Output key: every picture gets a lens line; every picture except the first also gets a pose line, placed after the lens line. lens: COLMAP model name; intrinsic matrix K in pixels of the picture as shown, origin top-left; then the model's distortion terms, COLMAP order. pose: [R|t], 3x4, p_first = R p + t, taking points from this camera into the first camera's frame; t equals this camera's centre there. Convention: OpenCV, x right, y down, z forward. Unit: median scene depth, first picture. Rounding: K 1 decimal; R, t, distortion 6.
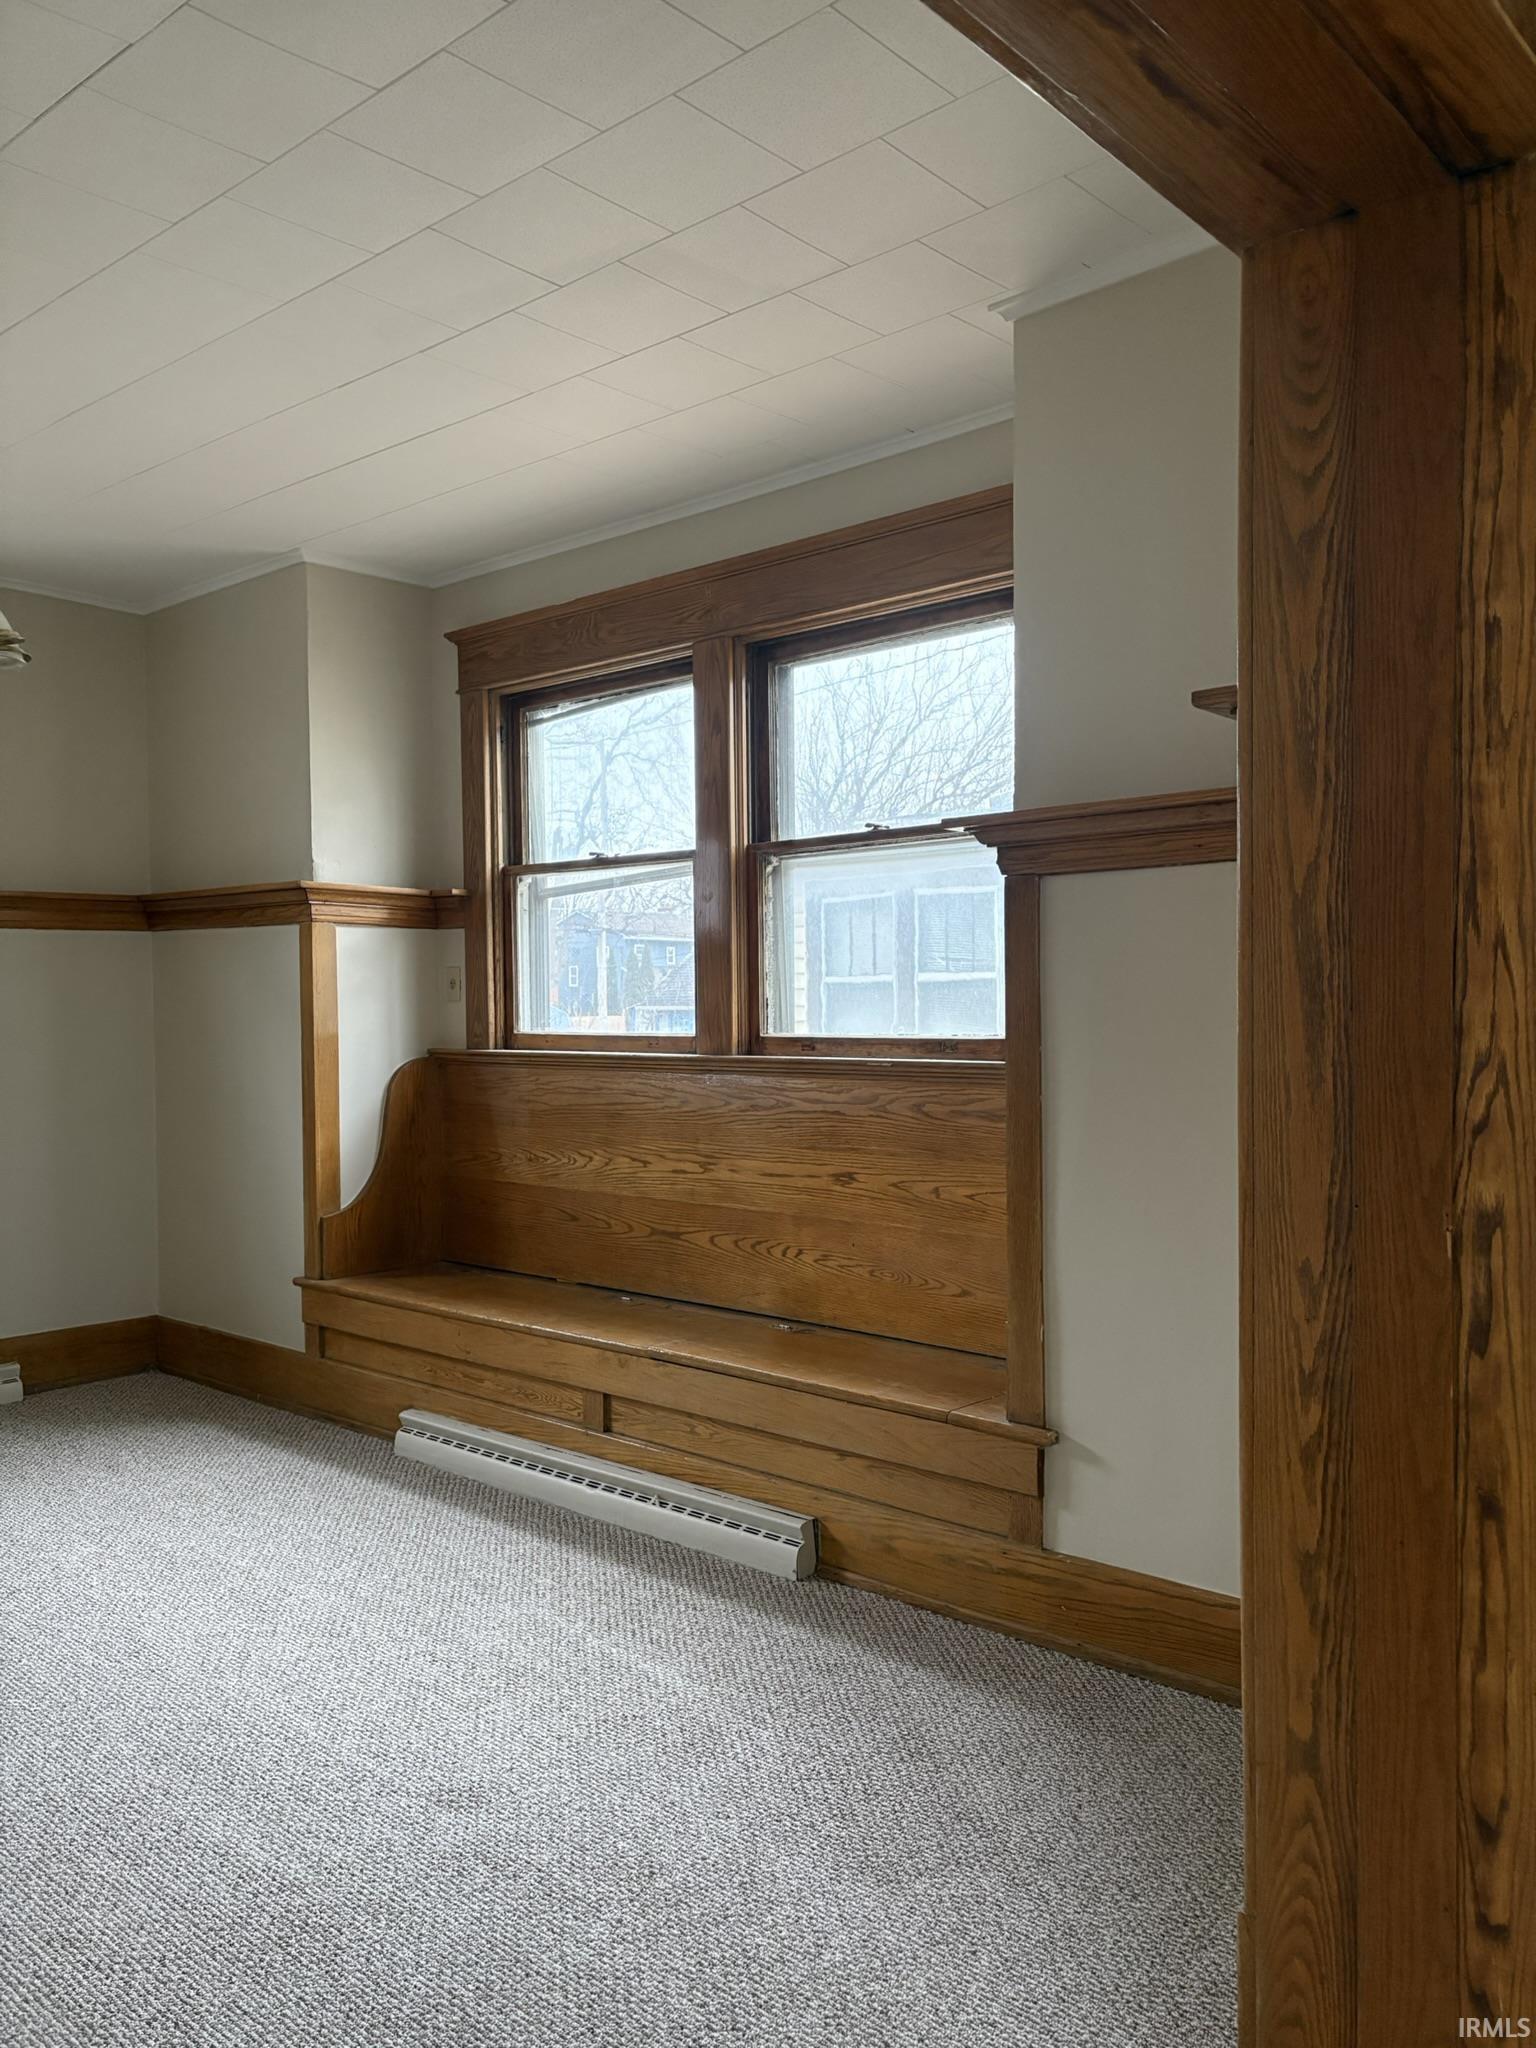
lens RADIAL K [[1564.9, 0, 768.0], [0, 1564.9, 1024.0], [0, 0, 1]] dist [0.040001, 0.003570]
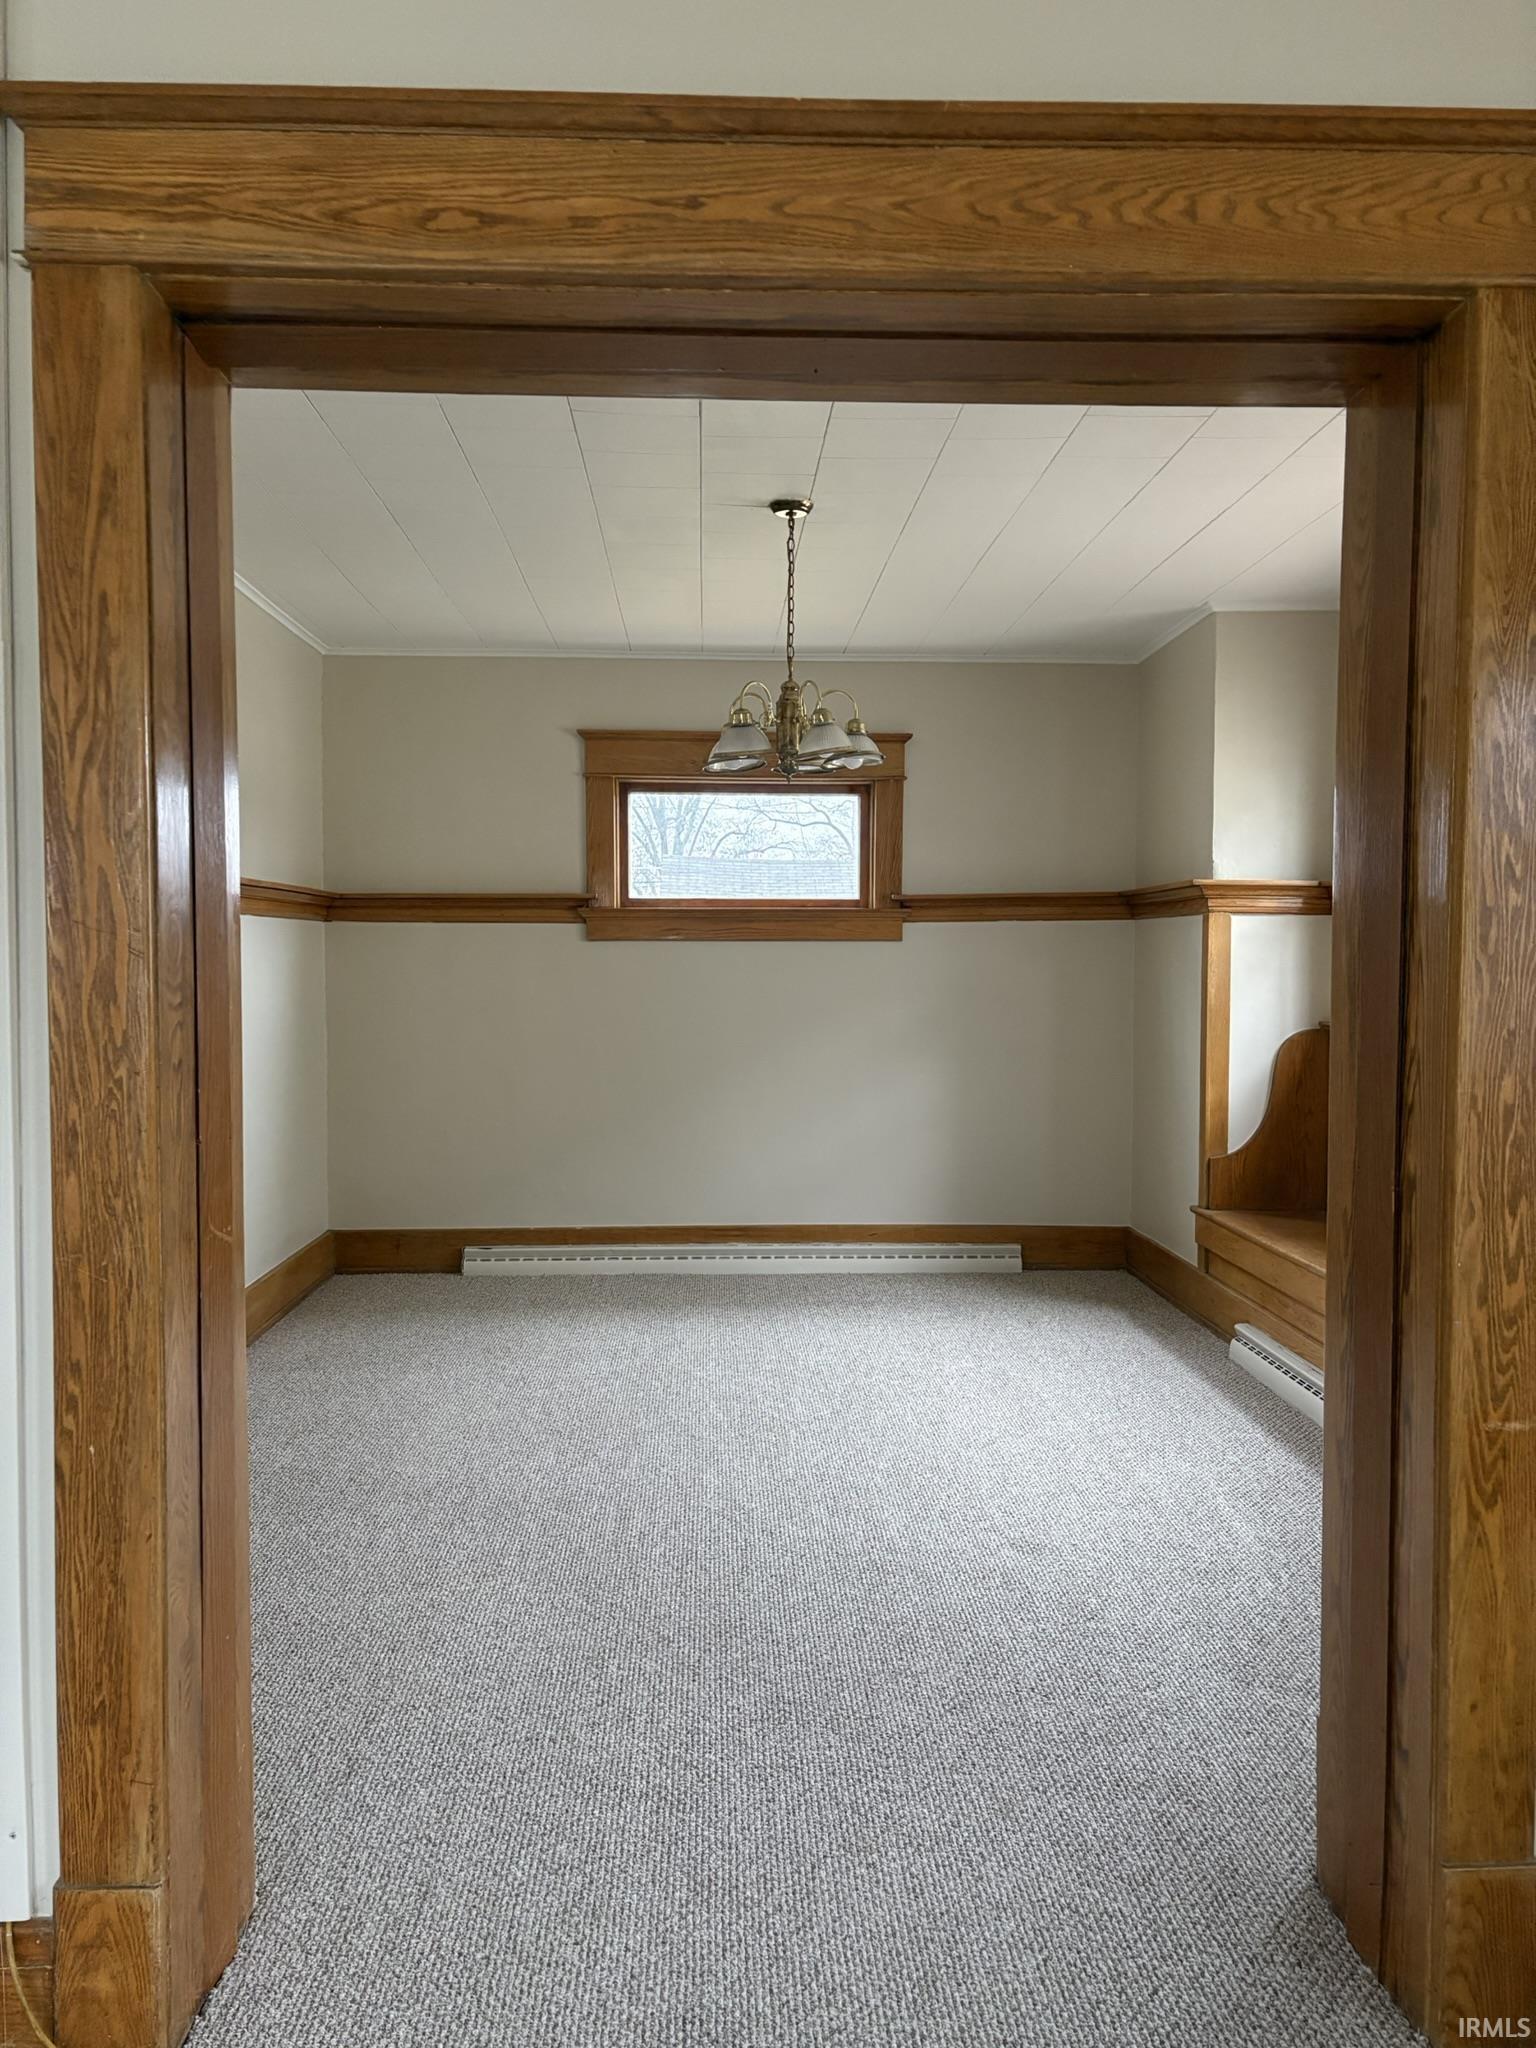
lens RADIAL K [[1564.9, 0, 768.0], [0, 1564.9, 1024.0], [0, 0, 1]] dist [0.040001, 0.003570]
pose [[0.692405, 0.035742, -0.720624, 0.344838], [-0.018874, 0.999328, 0.031431, -0.011309], [0.721263, -0.008162, 0.692614, -0.077434]]
